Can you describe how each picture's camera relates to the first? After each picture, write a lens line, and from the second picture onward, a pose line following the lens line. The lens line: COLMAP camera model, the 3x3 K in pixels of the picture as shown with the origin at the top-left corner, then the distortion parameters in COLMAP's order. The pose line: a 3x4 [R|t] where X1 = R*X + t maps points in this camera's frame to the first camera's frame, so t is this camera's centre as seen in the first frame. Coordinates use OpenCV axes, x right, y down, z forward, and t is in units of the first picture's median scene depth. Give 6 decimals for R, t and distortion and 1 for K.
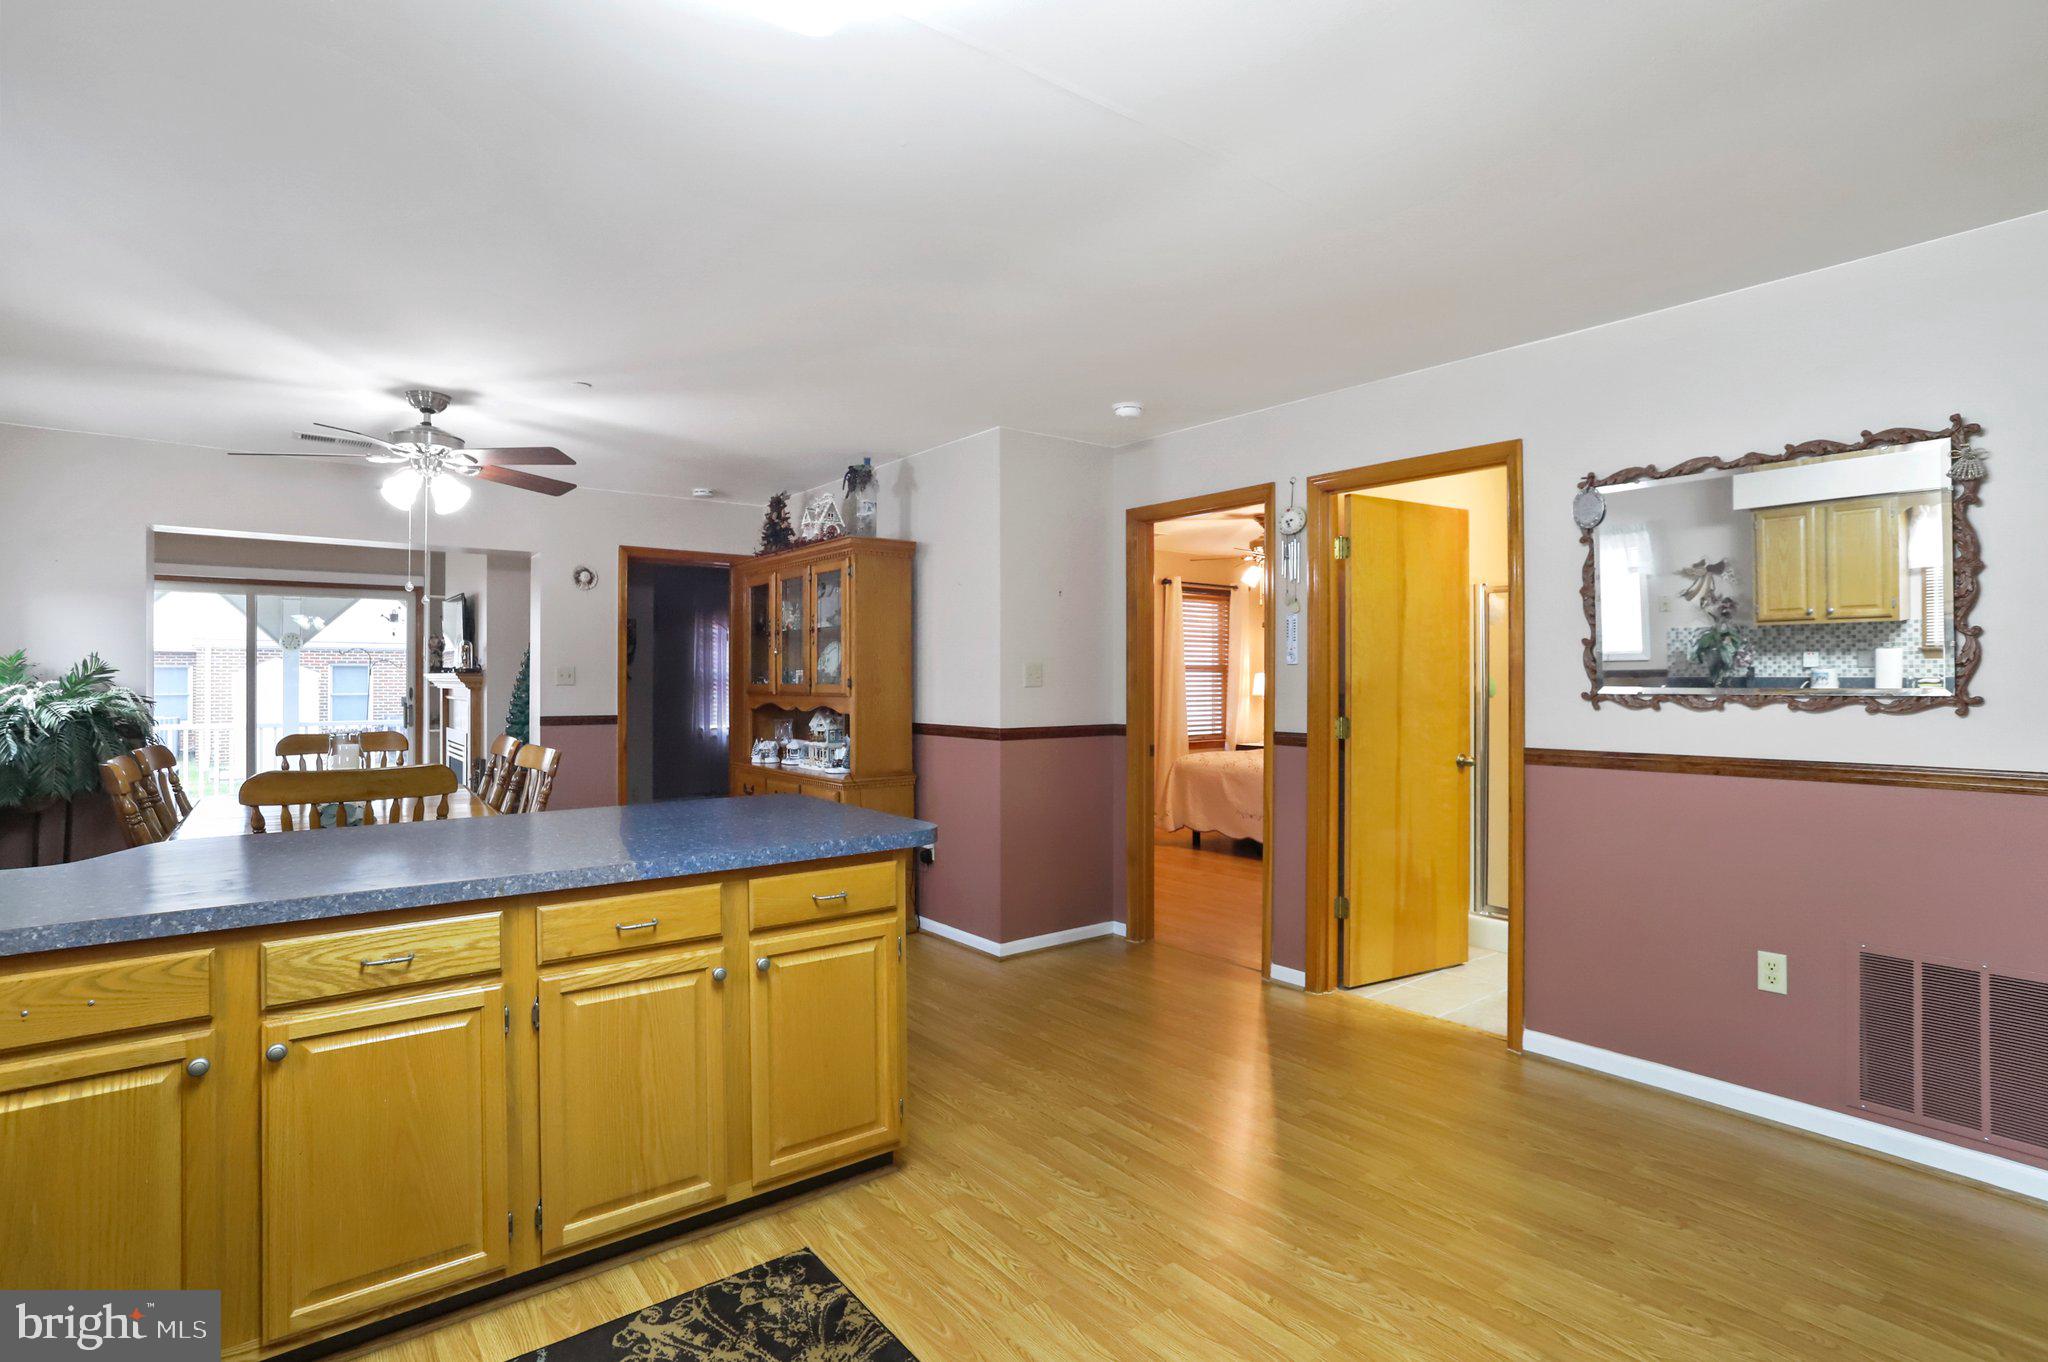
lens RADIAL K [[968.7, 0, 1024.0], [0, 968.7, 674.6], [0, 0, 1]] dist [-0.019421, 0.000734]
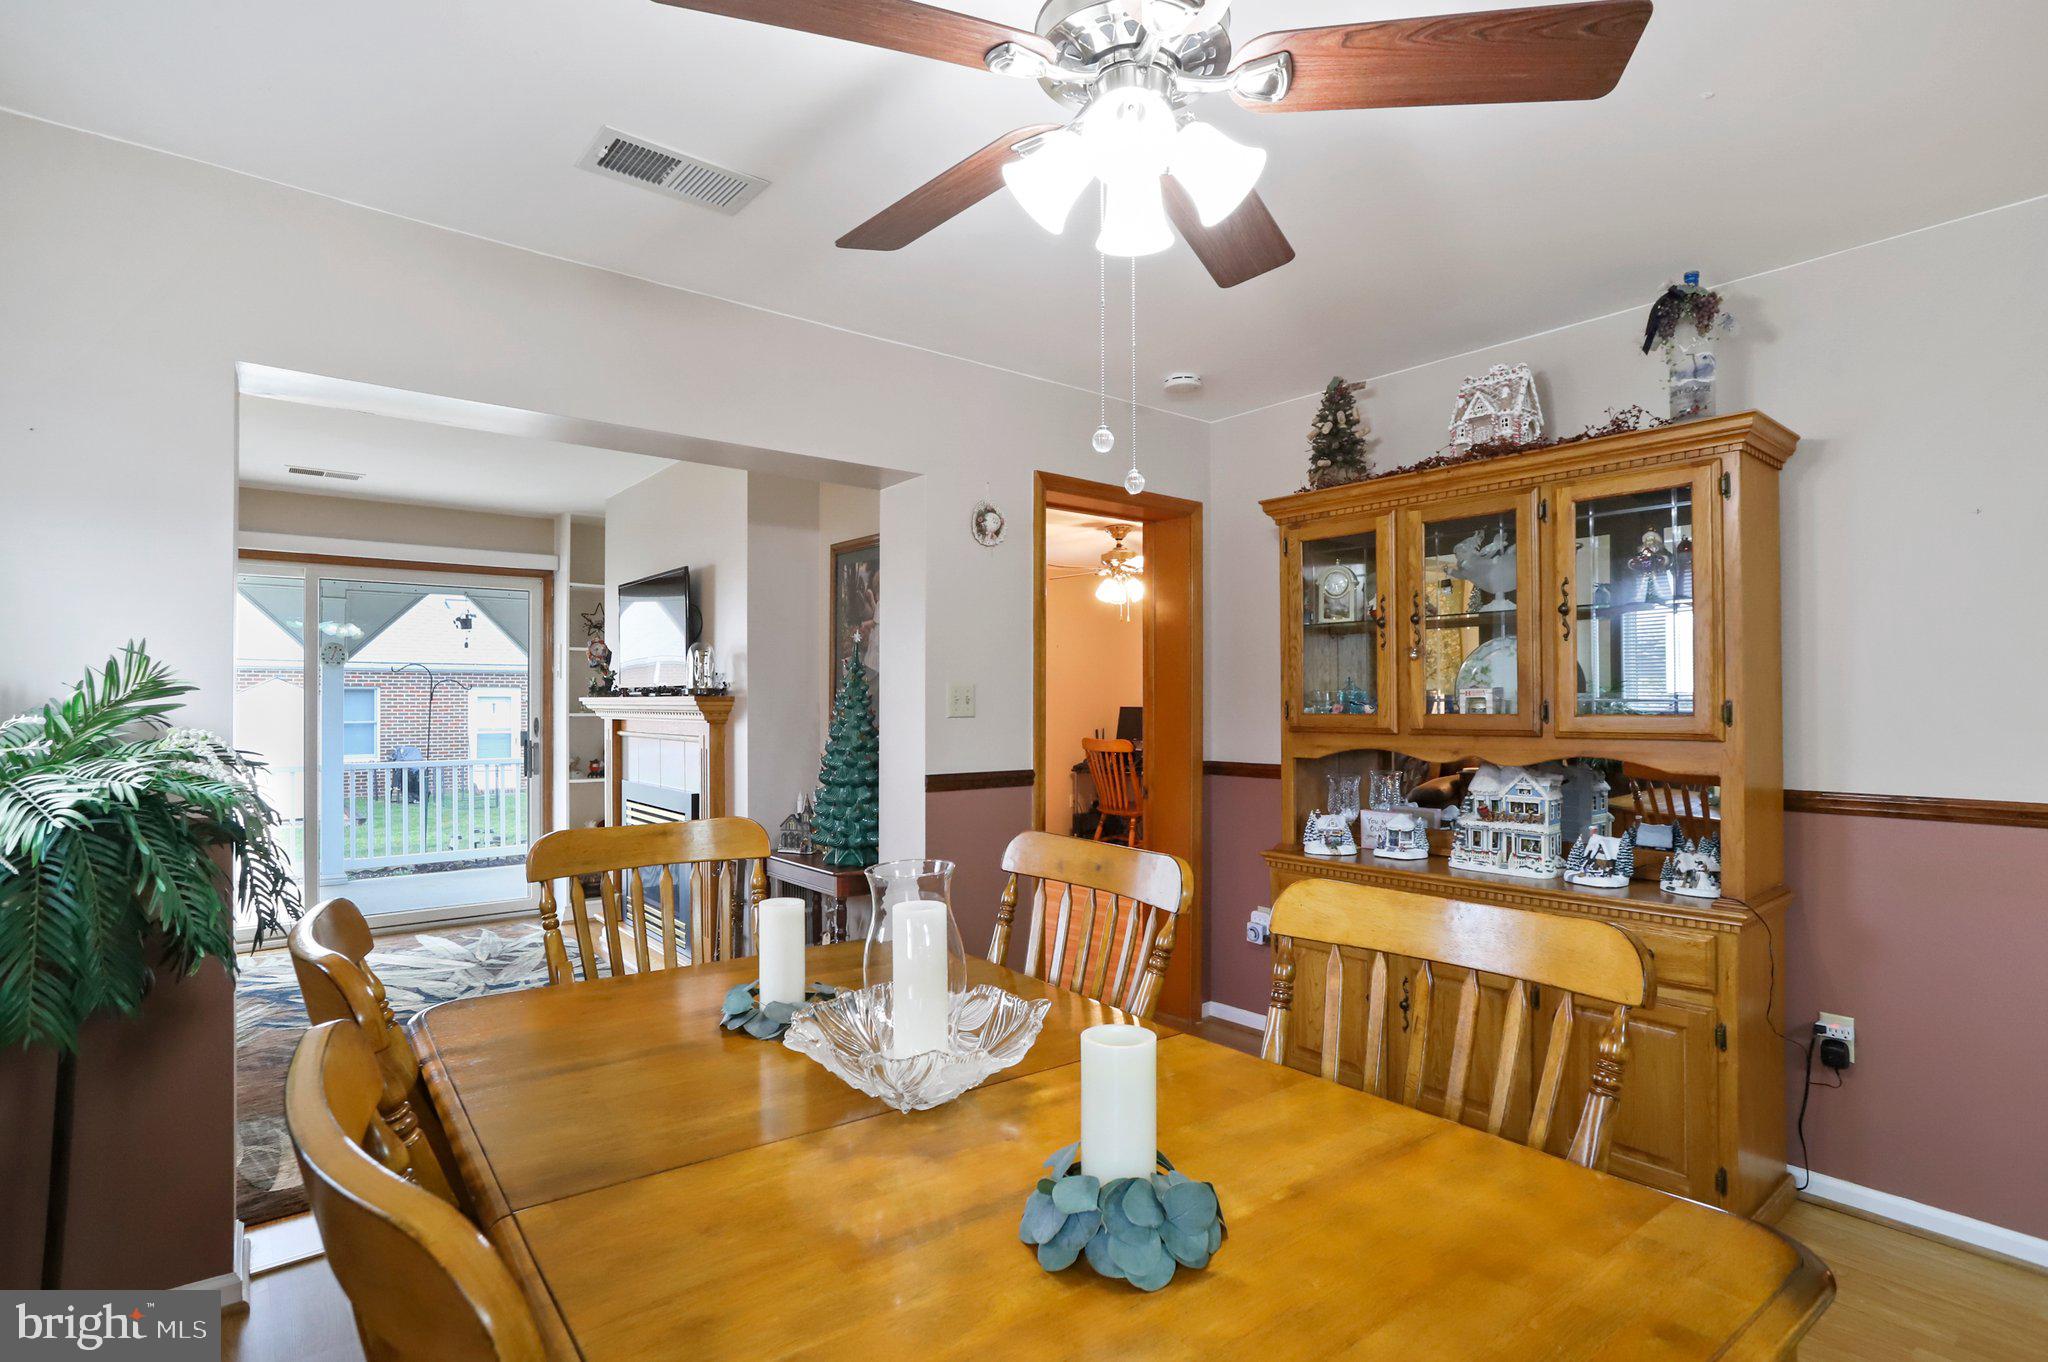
lens RADIAL K [[968.6, 0, 1026.9], [0, 968.6, 693.5], [0, 0, 1]] dist [-0.022603, 0.000289]
pose [[0.999464, -0.002369, 0.032655, -0.536341], [0.002524, 0.999986, -0.004689, 0.000327], [-0.032644, 0.004769, 0.999456, 0.515275]]
